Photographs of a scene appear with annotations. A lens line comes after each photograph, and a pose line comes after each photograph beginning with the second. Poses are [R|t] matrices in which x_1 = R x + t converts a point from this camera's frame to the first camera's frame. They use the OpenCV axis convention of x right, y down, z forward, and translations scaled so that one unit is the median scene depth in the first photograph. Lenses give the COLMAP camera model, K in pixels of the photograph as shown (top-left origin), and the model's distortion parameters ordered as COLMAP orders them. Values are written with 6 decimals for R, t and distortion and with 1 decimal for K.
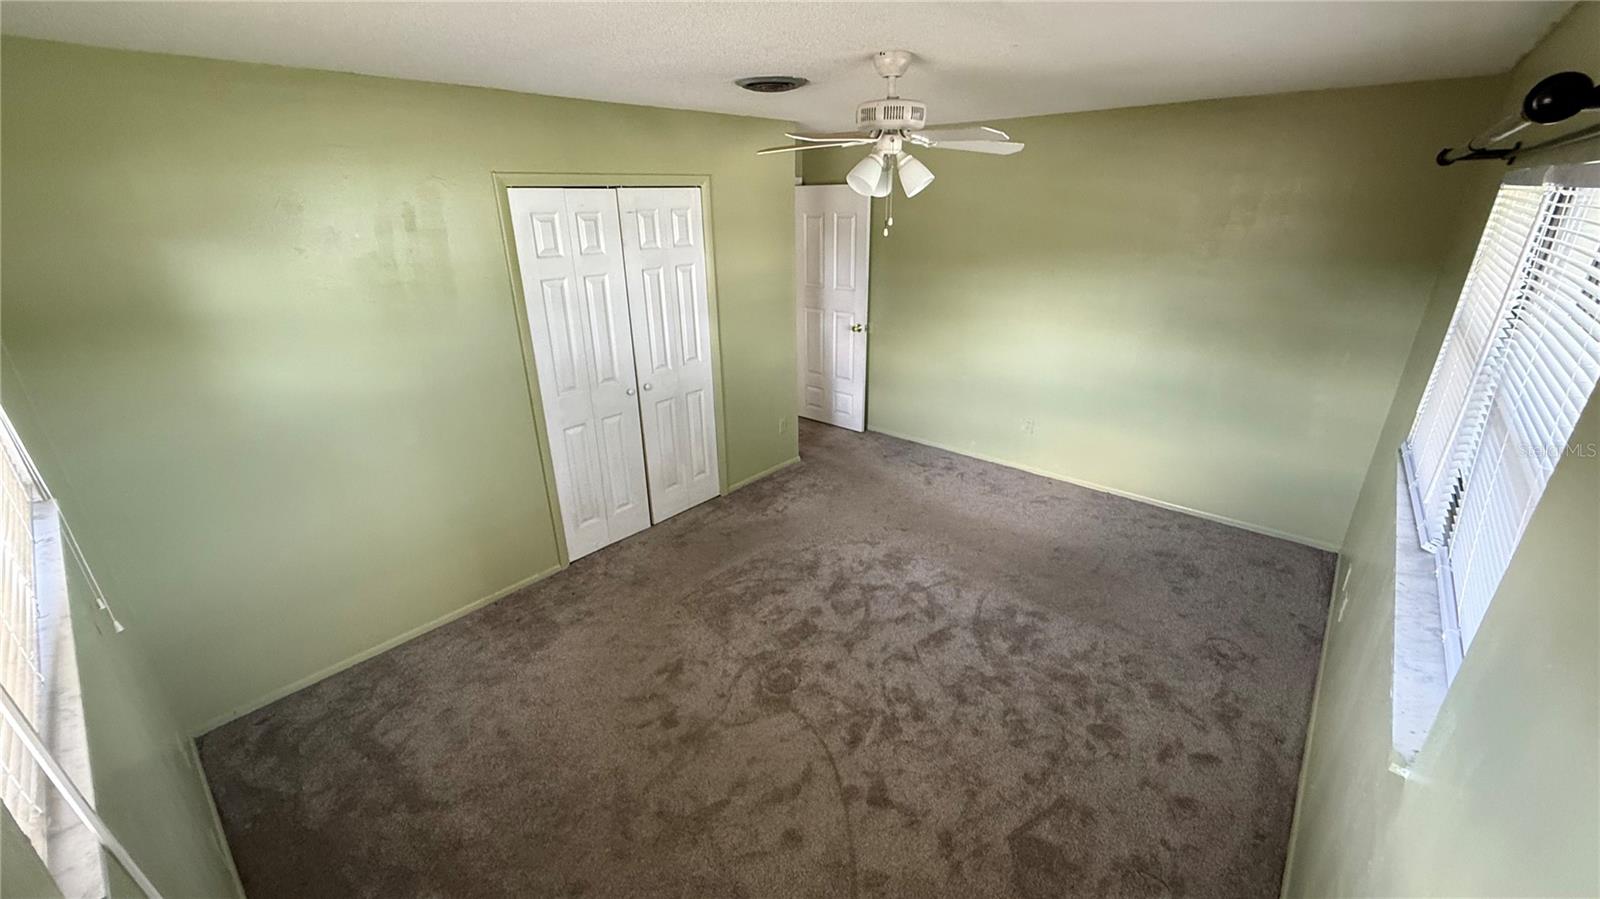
lens RADIAL K [[639.4, 0, 796.1], [0, 639.4, 449.8], [0, 0, 1]] dist [-0.000330, 0.000571]
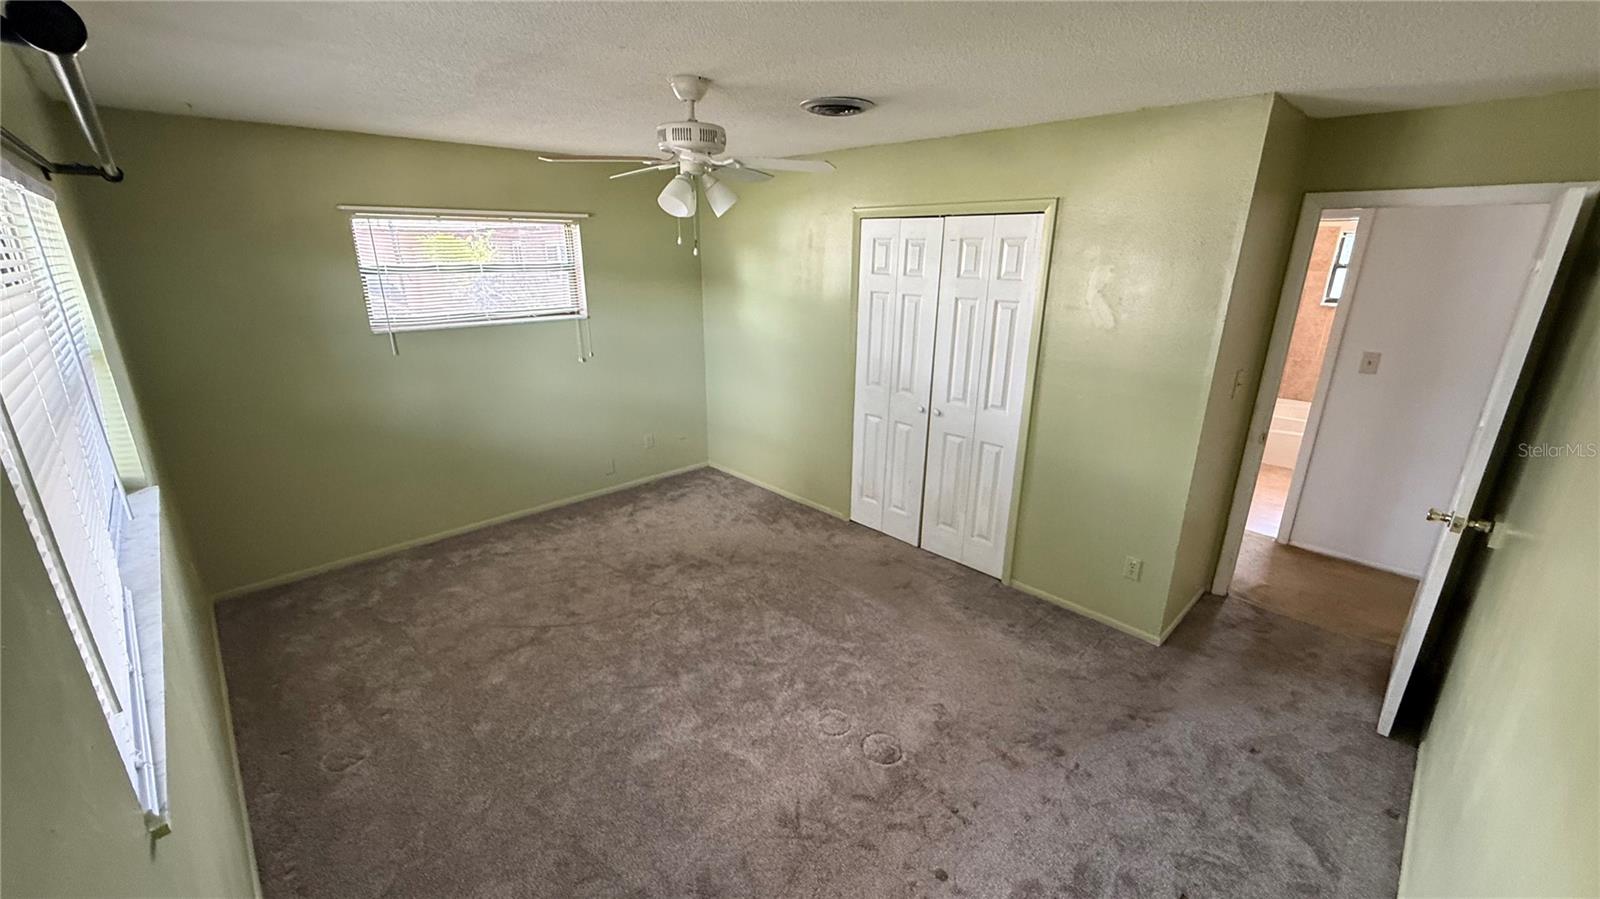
lens RADIAL K [[639.4, 0, 796.1], [0, 639.4, 449.8], [0, 0, 1]] dist [-0.000330, 0.000571]
pose [[-0.079295, 0.317642, -0.944889, 0.798039], [-0.378769, 0.867183, 0.323306, -0.307084], [0.922088, 0.383531, 0.051550, 0.820536]]
